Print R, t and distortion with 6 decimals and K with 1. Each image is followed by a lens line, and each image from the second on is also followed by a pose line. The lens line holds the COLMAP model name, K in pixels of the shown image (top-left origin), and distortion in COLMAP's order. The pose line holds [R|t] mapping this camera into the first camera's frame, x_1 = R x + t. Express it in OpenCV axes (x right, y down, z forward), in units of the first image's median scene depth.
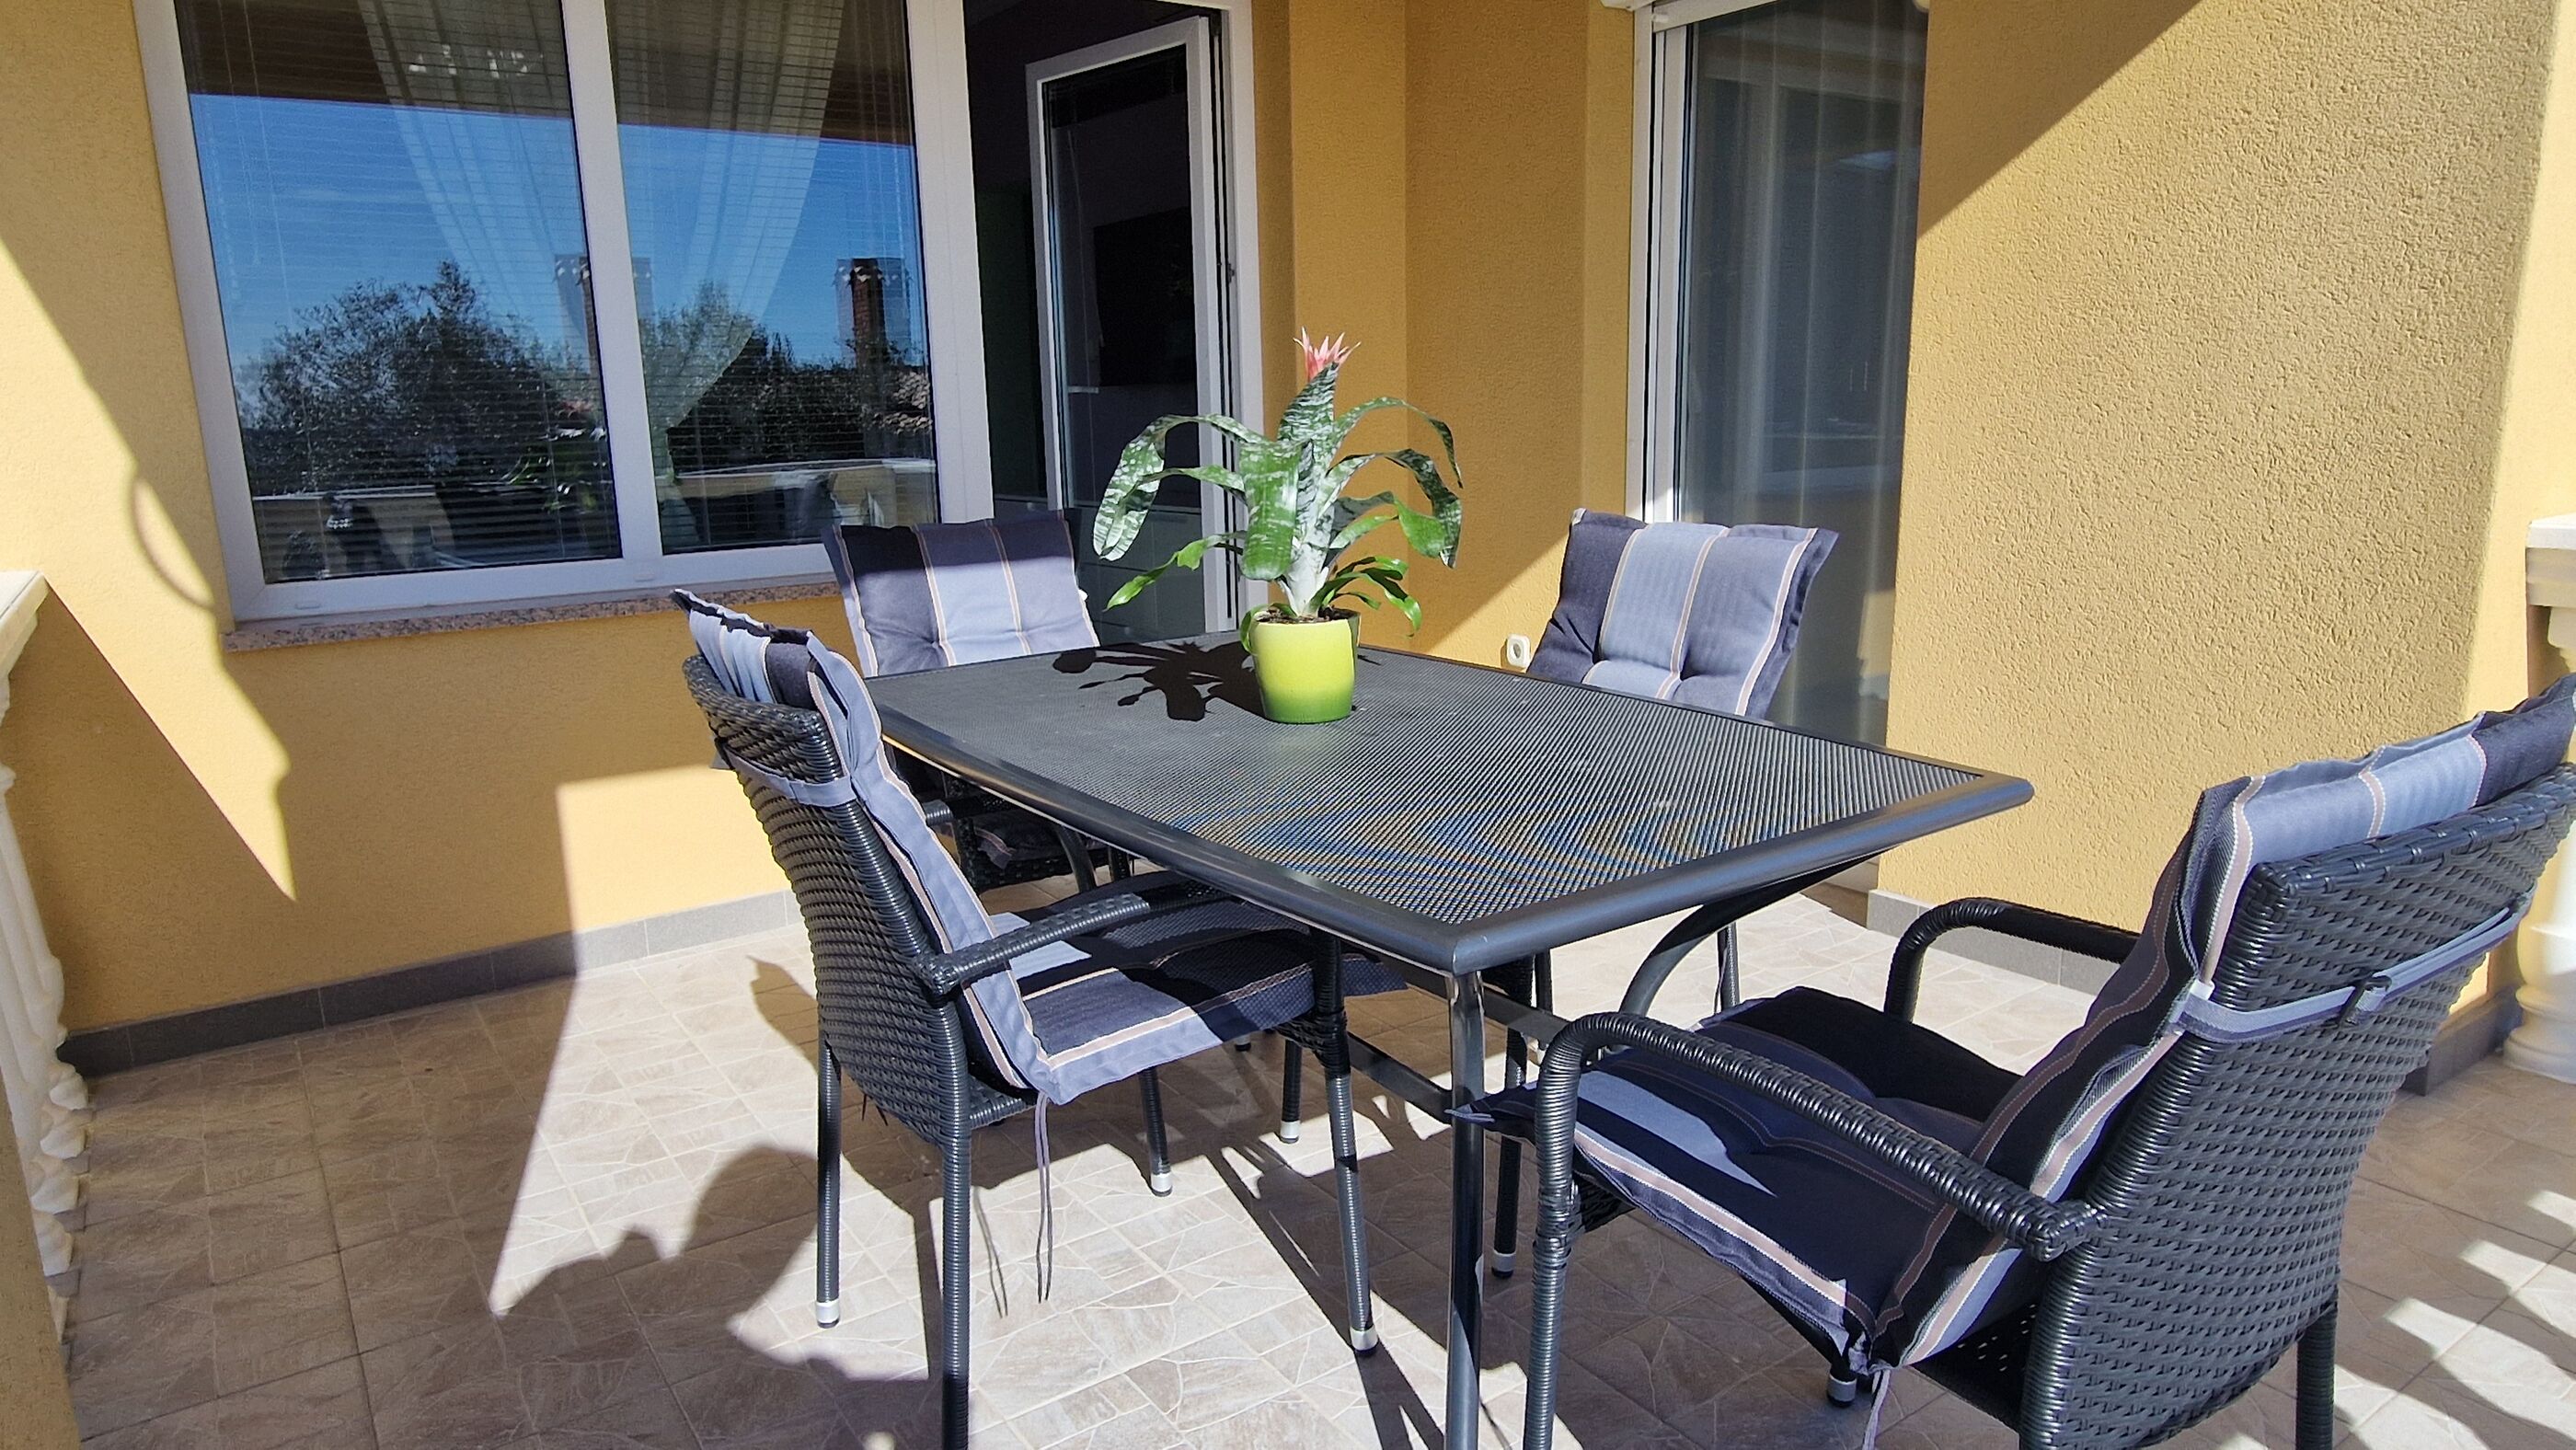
lens RADIAL K [[1653.5, 0, 1278.0], [0, 1653.5, 726.5], [0, 0, 1]] dist [0.000231, -0.002725]
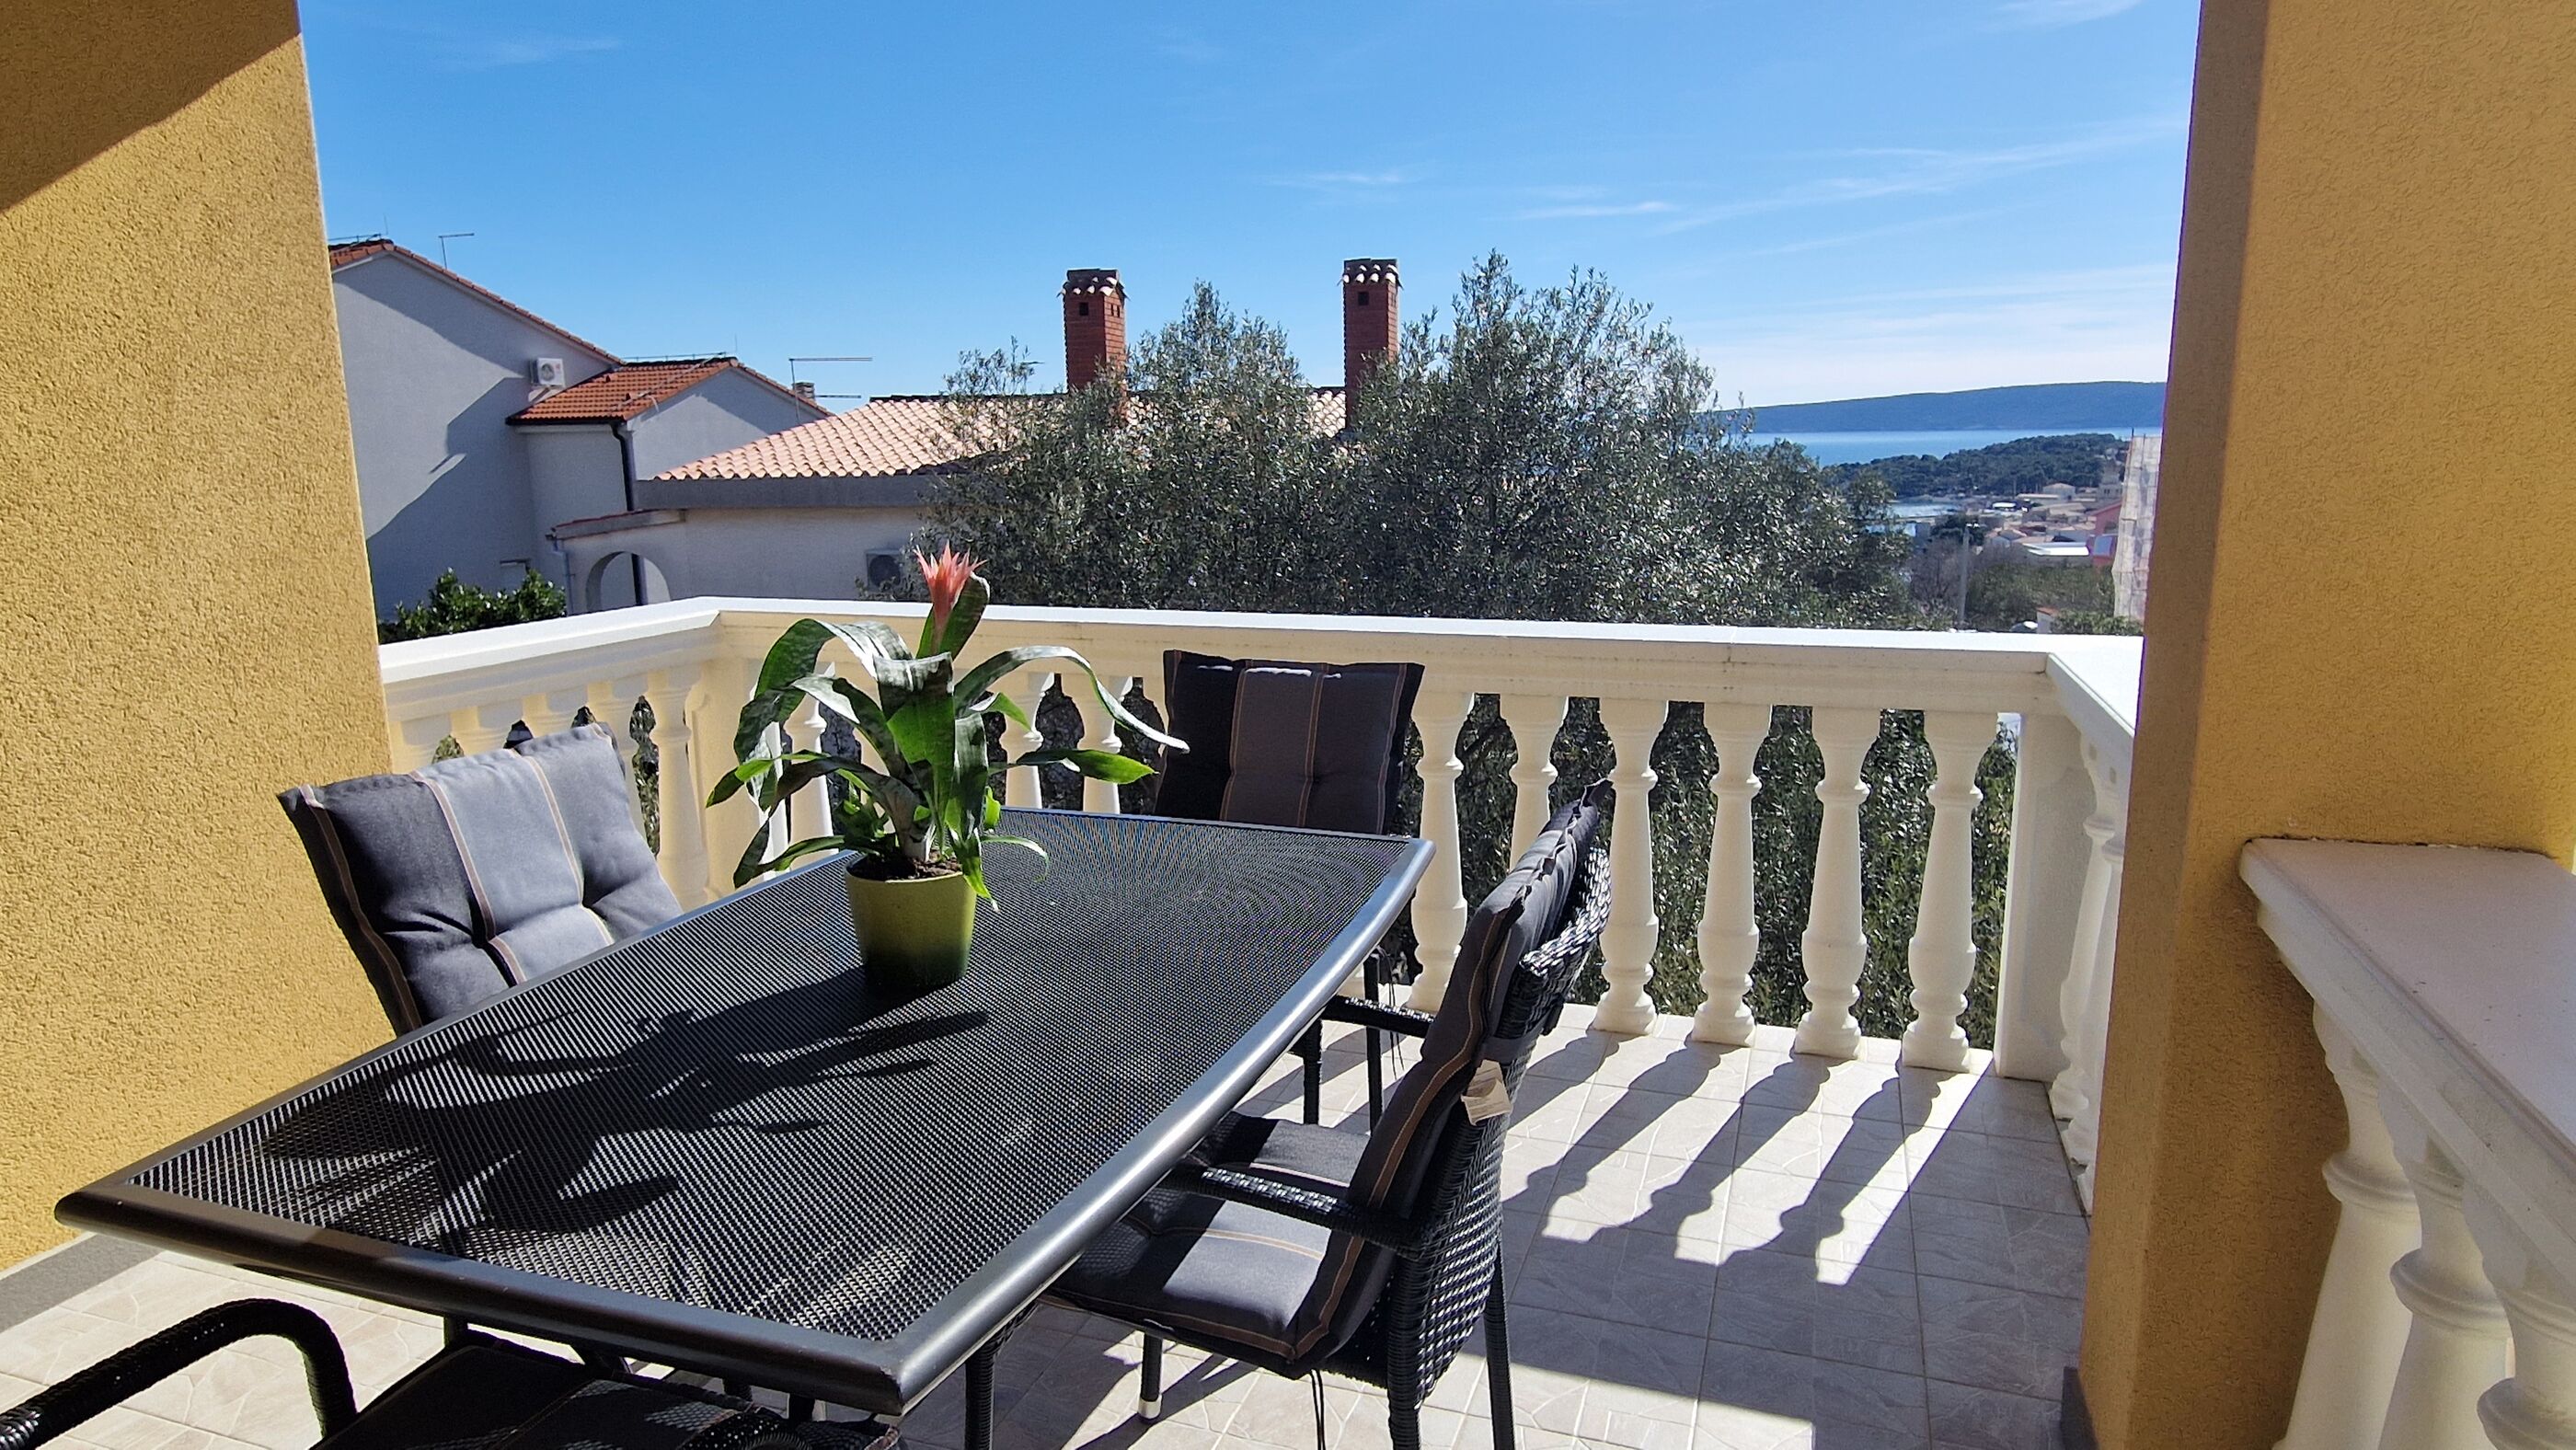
lens RADIAL K [[1653.5, 0, 1278.0], [0, 1653.5, 726.5], [0, 0, 1]] dist [0.000231, -0.002725]
pose [[-0.571041, -0.112233, 0.813214, -0.647327], [0.194367, 0.943959, 0.266763, -0.264152], [-0.797580, 0.310395, -0.517225, 1.020056]]
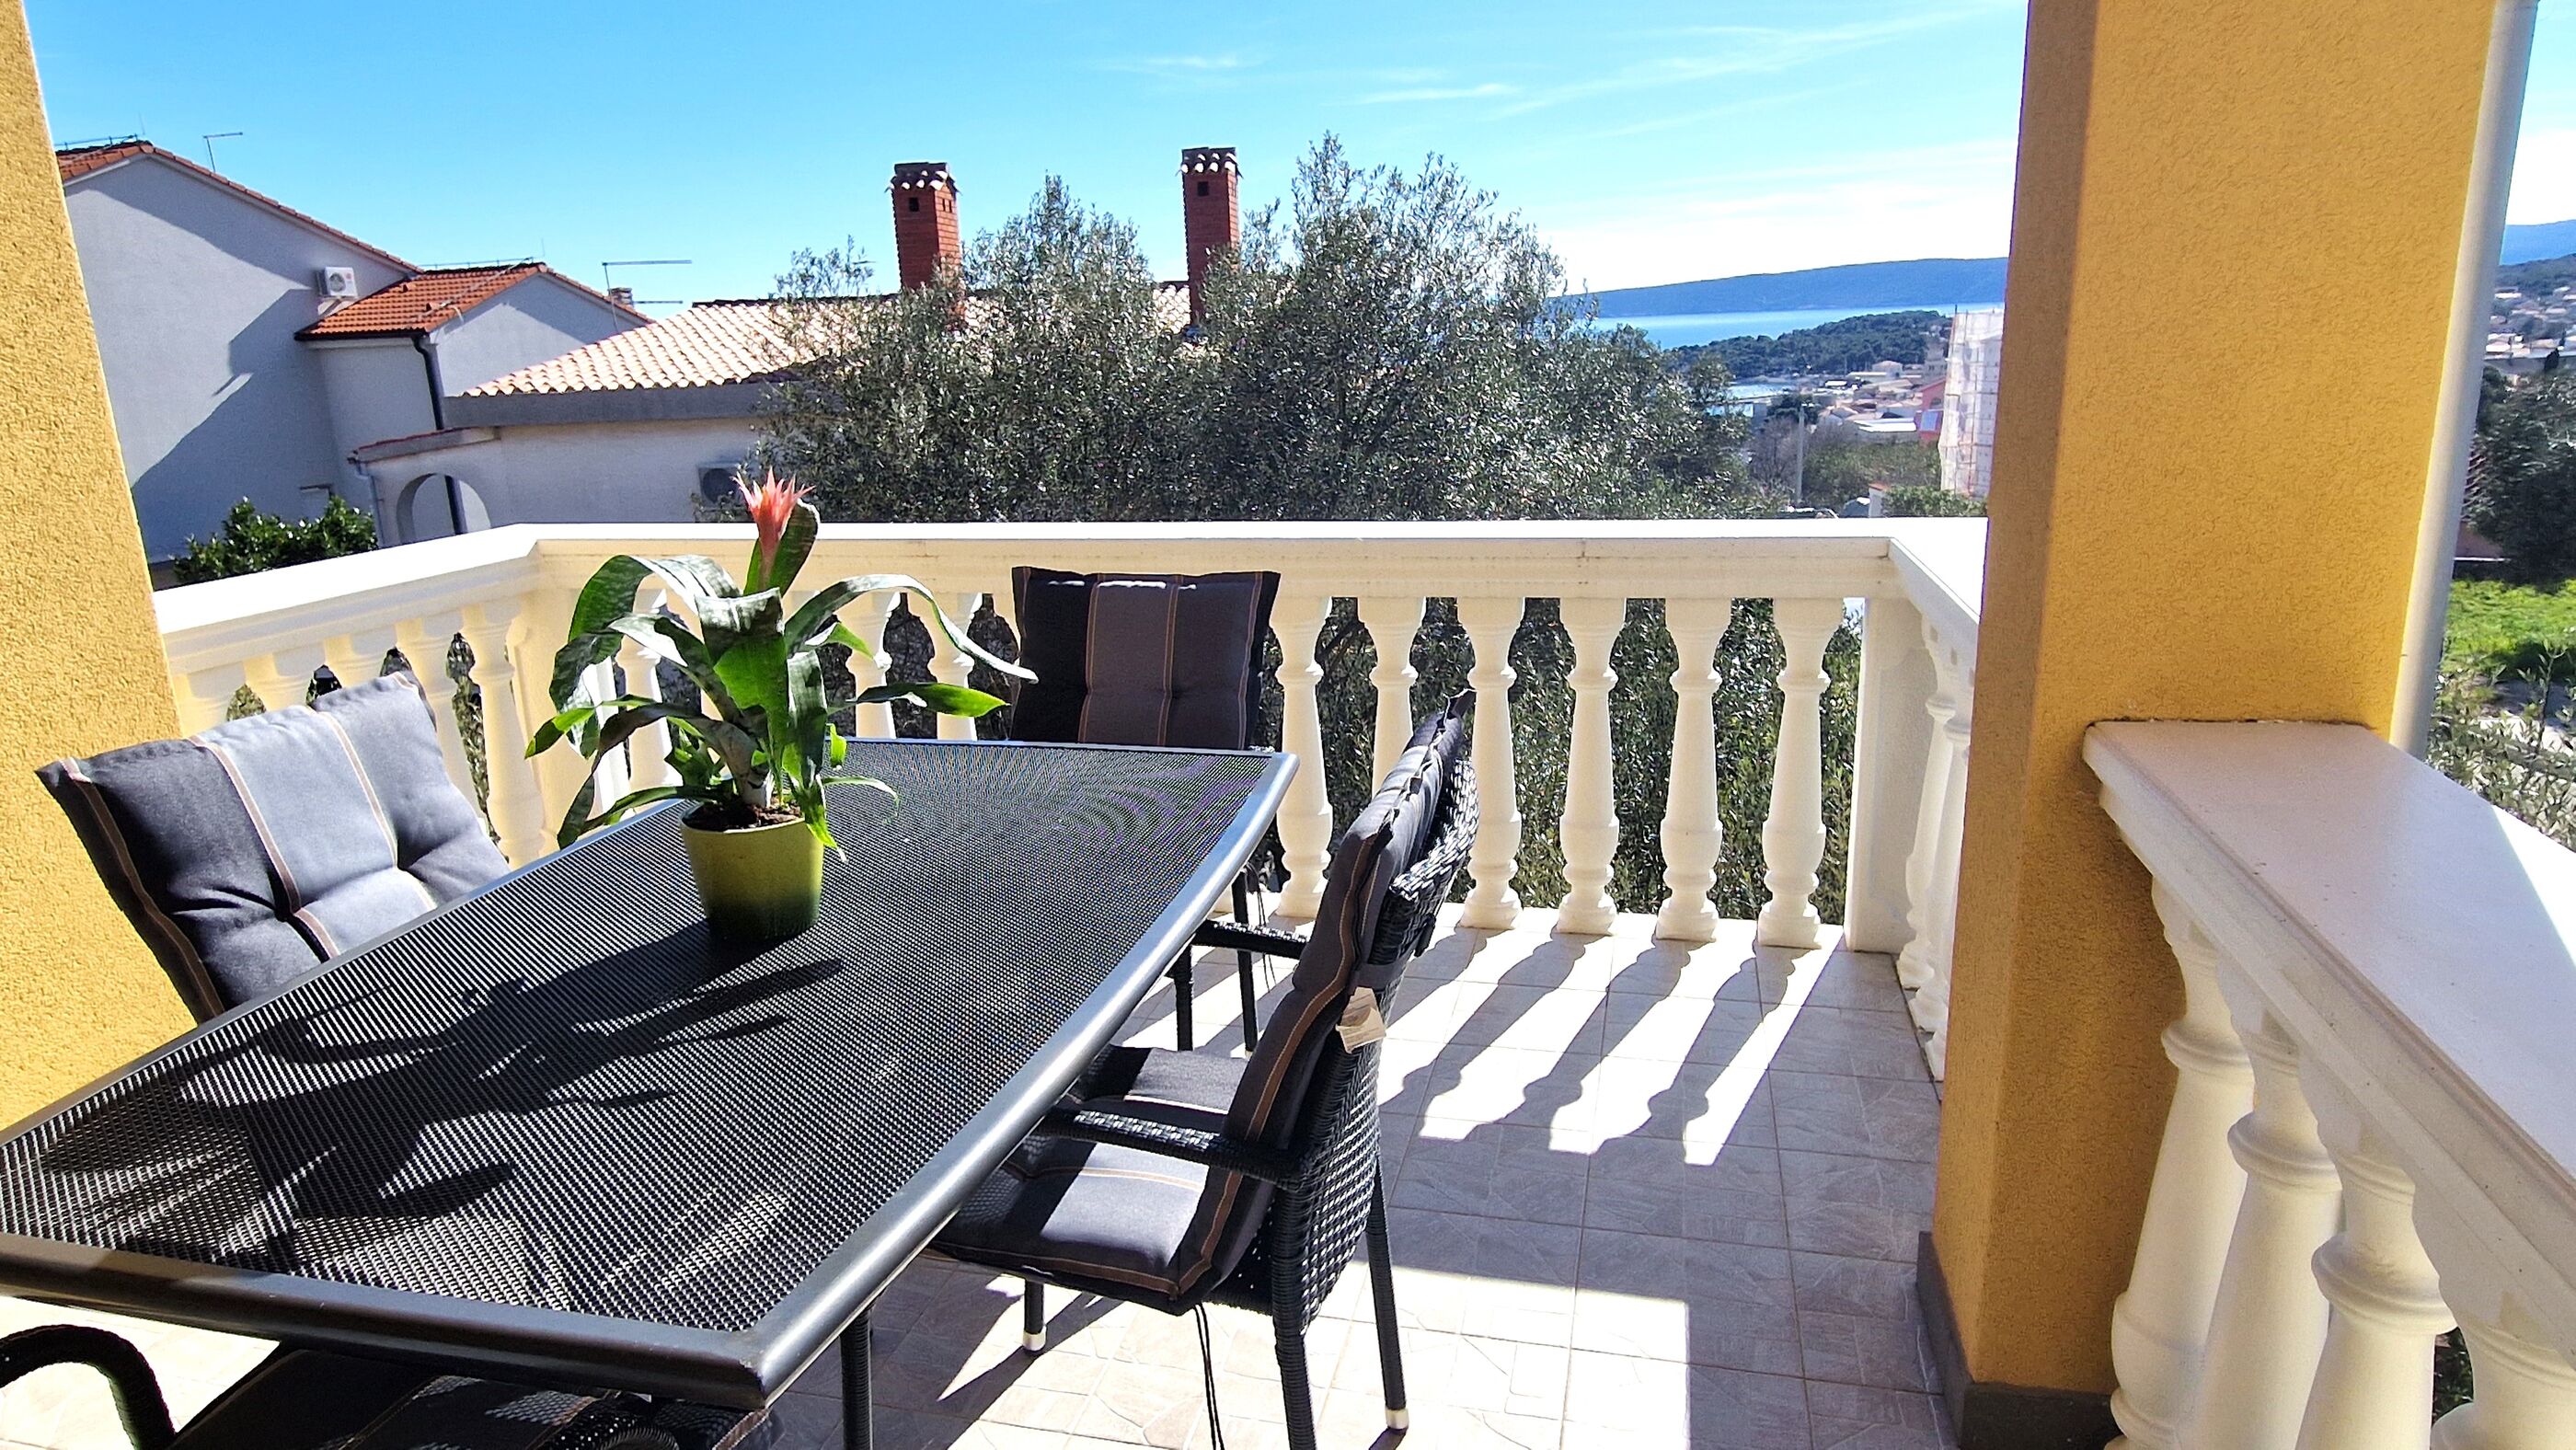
lens RADIAL K [[1622.8, 0, 1288.0], [0, 1622.8, 725.0], [0, 0, 1]] dist [-0.000229, -0.001363]
pose [[-0.647227, -0.140267, 0.749281, -0.617650], [0.205418, 0.914473, 0.348630, -0.267837], [-0.734098, 0.379559, -0.563058, 0.994042]]
